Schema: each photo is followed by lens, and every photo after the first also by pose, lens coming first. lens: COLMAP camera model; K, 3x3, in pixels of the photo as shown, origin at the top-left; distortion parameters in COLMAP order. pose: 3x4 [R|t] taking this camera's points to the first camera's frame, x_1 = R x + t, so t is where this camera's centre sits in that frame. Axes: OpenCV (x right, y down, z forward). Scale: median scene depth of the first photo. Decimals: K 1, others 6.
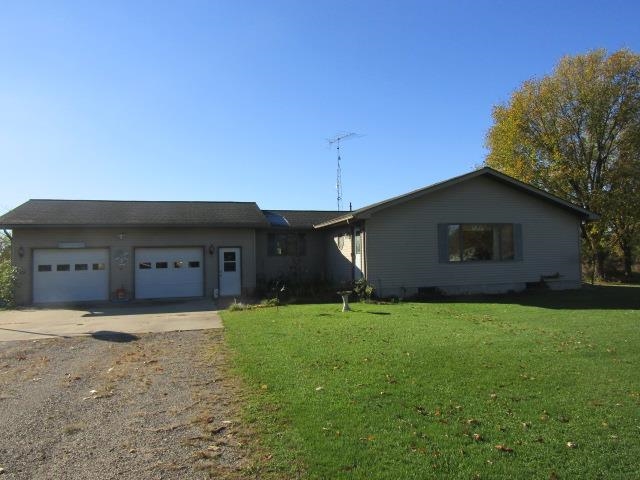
lens RADIAL K [[481.7, 0, 320.0], [0, 481.7, 240.0], [0, 0, 1]] dist [-0.058872, 0.001090]
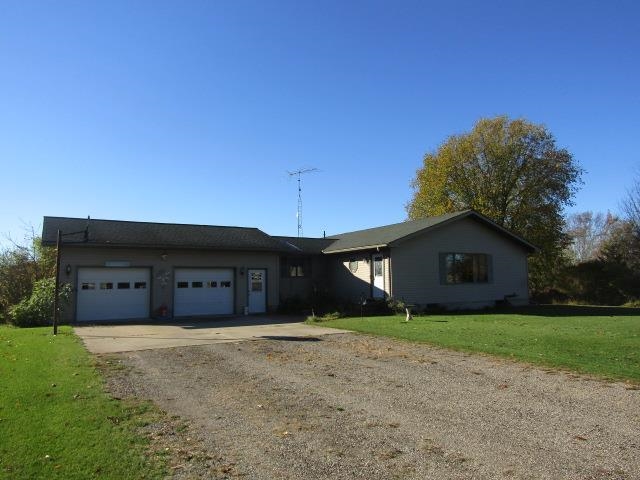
lens RADIAL K [[481.7, 0, 320.0], [0, 481.7, 240.0], [0, 0, 1]] dist [-0.058872, 0.001090]
pose [[0.960984, 0.033867, 0.274522, -0.374927], [-0.019804, 0.998353, -0.053839, 0.005693], [-0.275893, 0.046301, 0.960072, -0.109420]]
